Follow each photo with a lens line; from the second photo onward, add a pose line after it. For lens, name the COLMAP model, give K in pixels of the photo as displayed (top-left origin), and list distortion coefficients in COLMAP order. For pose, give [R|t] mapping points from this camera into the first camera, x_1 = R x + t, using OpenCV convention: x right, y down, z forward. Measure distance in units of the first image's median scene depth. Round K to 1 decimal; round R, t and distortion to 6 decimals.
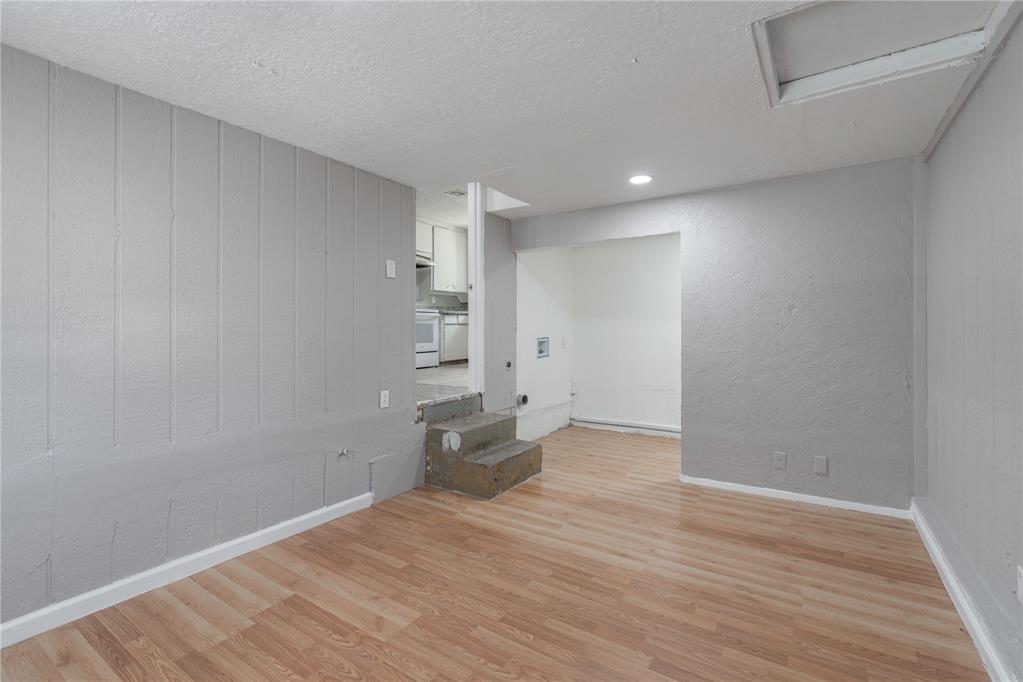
lens RADIAL K [[462.5, 0, 513.1], [0, 462.5, 328.2], [0, 0, 1]] dist [-0.002325, 0.000869]
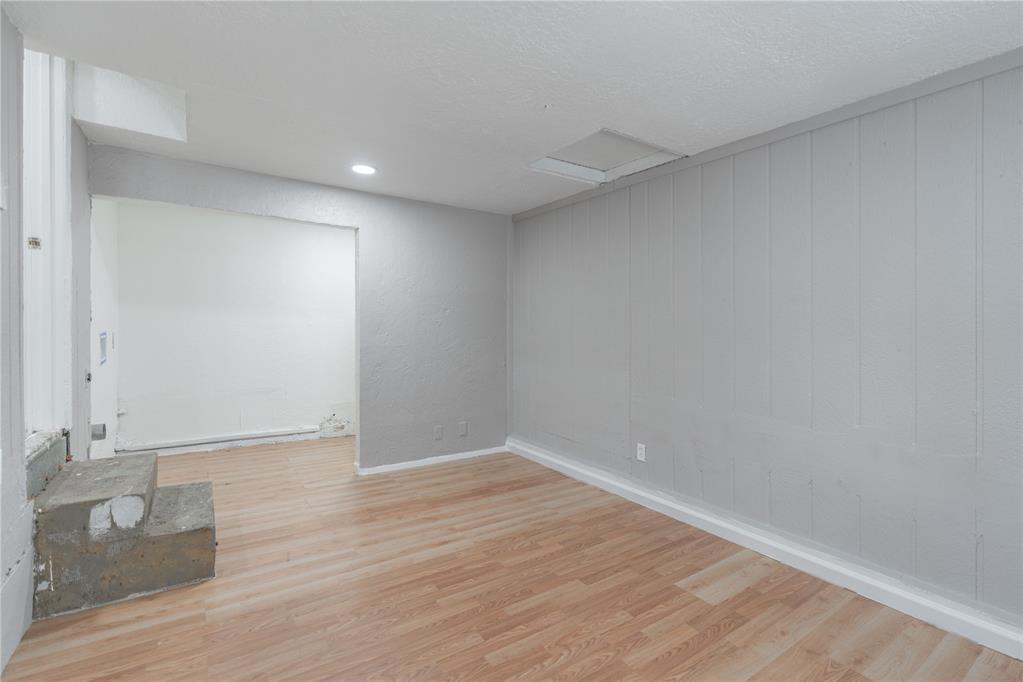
lens RADIAL K [[469.1, 0, 505.4], [0, 469.1, 326.4], [0, 0, 1]] dist [-0.000515, 0.001073]
pose [[0.382875, 0.011488, 0.923729, -0.564550], [-0.021458, 0.999763, -0.003539, 0.002218], [-0.923551, -0.018466, 0.383031, 0.385606]]
